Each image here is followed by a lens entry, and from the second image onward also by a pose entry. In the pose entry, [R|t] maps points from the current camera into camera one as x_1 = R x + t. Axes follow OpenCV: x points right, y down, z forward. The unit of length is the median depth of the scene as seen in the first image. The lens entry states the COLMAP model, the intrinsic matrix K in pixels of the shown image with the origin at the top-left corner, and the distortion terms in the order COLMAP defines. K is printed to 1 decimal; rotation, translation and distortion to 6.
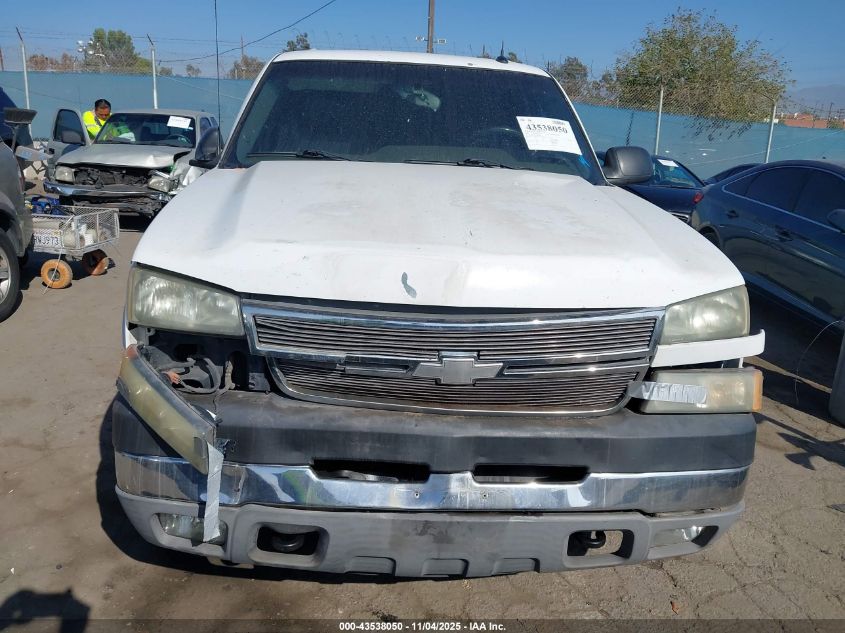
lens RADIAL K [[697.2, 0, 422.5], [0, 697.2, 316.5], [0, 0, 1]] dist [0.076871, -0.002832]
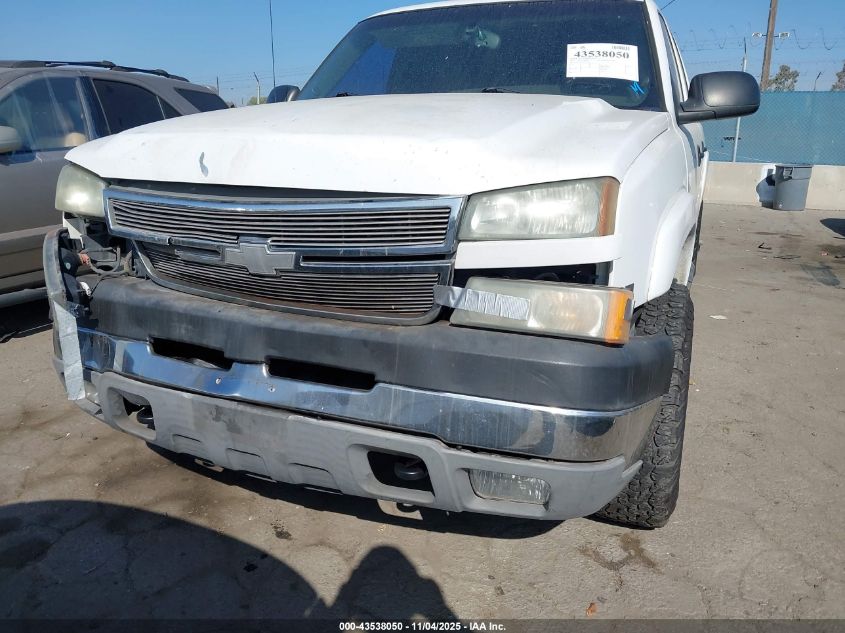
lens RADIAL K [[685.1, 0, 422.5], [0, 685.1, 316.5], [0, 0, 1]] dist [0.028382, -0.001279]
pose [[0.883530, 0.076622, -0.462065, 0.695101], [-0.088619, 0.996056, -0.004280, 0.140865], [0.459914, 0.044729, 0.886836, 0.257863]]
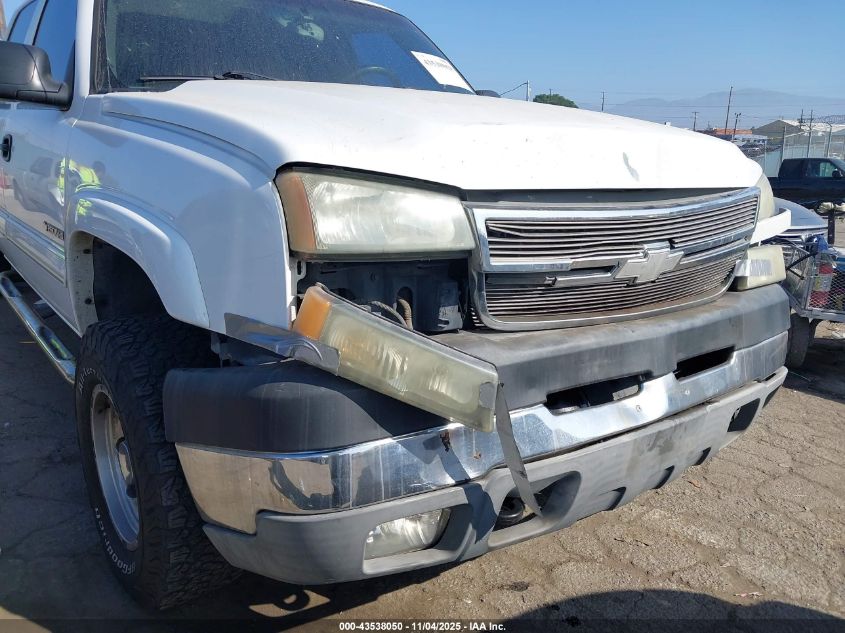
lens RADIAL K [[676.7, 0, 422.5], [0, 676.7, 316.5], [0, 0, 1]] dist [-0.006299, -0.008672]
pose [[0.834320, -0.158942, 0.527870, -0.674377], [0.161262, 0.986017, 0.042009, 0.057832], [-0.527166, 0.050077, 0.848286, 0.405820]]
